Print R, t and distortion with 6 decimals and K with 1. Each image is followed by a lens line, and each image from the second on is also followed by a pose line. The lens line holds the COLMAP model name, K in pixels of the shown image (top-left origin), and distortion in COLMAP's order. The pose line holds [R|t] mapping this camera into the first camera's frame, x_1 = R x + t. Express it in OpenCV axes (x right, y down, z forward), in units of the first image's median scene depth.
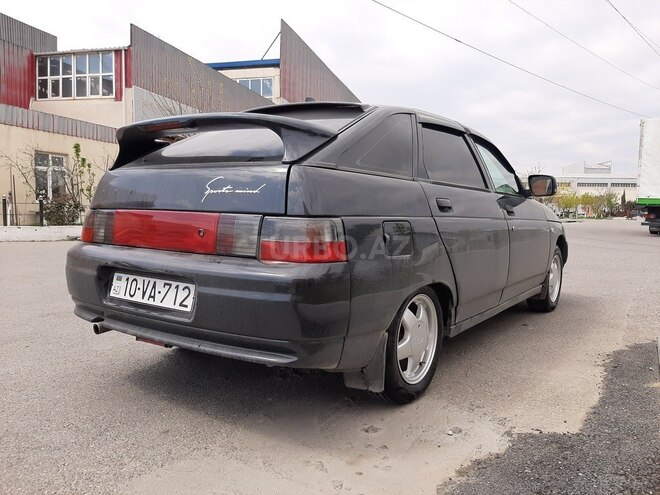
lens RADIAL K [[511.6, 0, 344.8], [0, 511.6, 257.8], [0, 0, 1]] dist [0.033740, -0.069914]
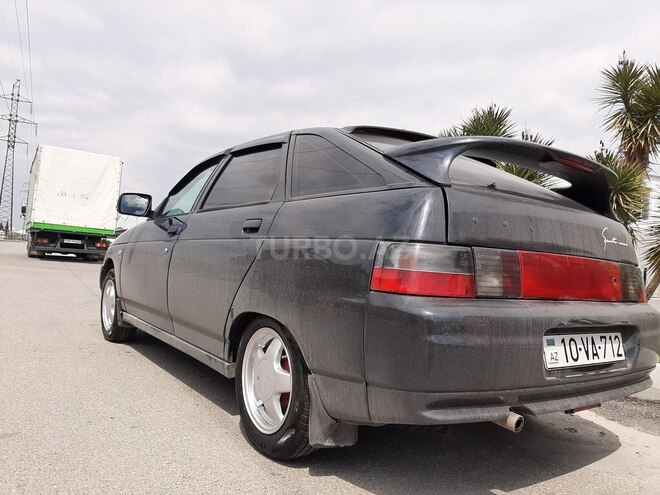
lens RADIAL K [[511.6, 0, 344.8], [0, 511.6, 257.8], [0, 0, 1]] dist [0.033740, -0.069914]
pose [[0.330196, 0.013163, 0.943820, -1.307789], [0.026264, 0.999388, -0.023127, -0.078658], [-0.943547, 0.032425, 0.329649, 1.069963]]
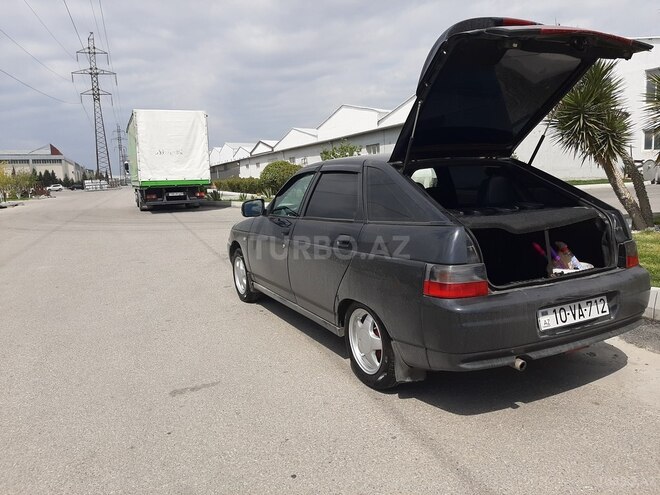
lens RADIAL K [[511.6, 0, 344.8], [0, 511.6, 257.8], [0, 0, 1]] dist [0.033740, -0.069914]
pose [[0.468441, -0.182238, 0.864495, -1.719231], [0.136372, 0.981683, 0.133046, -0.318408], [-0.872906, 0.055569, 0.484713, 0.849852]]
